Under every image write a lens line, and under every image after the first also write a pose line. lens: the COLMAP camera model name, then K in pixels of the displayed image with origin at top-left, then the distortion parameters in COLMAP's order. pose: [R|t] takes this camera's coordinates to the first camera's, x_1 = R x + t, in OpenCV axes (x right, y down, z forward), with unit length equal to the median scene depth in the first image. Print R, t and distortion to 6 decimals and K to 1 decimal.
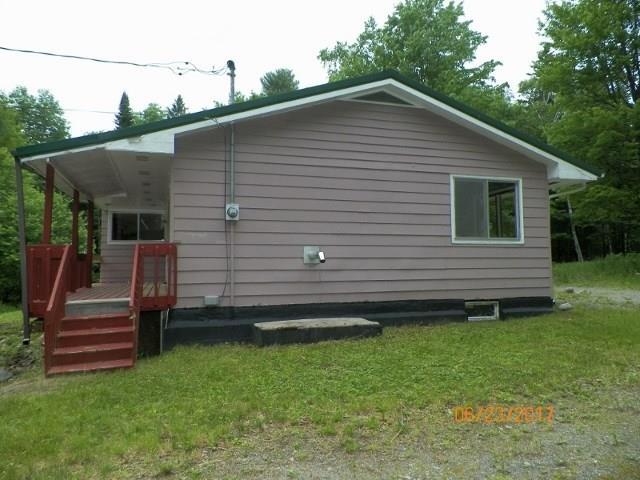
lens RADIAL K [[475.7, 0, 319.5], [0, 475.7, 237.9], [0, 0, 1]] dist [0.007372, 0.001340]
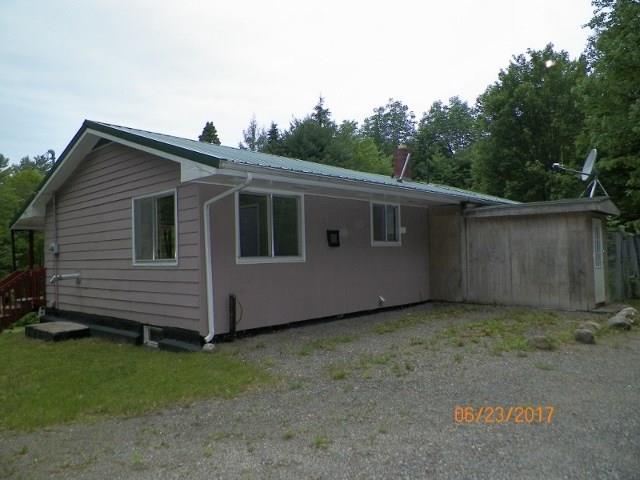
lens RADIAL K [[475.7, 0, 320.1], [0, 475.7, 242.5], [0, 0, 1]] dist [0.007372, 0.001340]
pose [[0.504042, -0.043239, -0.862596, 1.296414], [0.039686, 0.998851, -0.026879, 0.004525], [0.862767, -0.020685, 0.505179, 0.799109]]
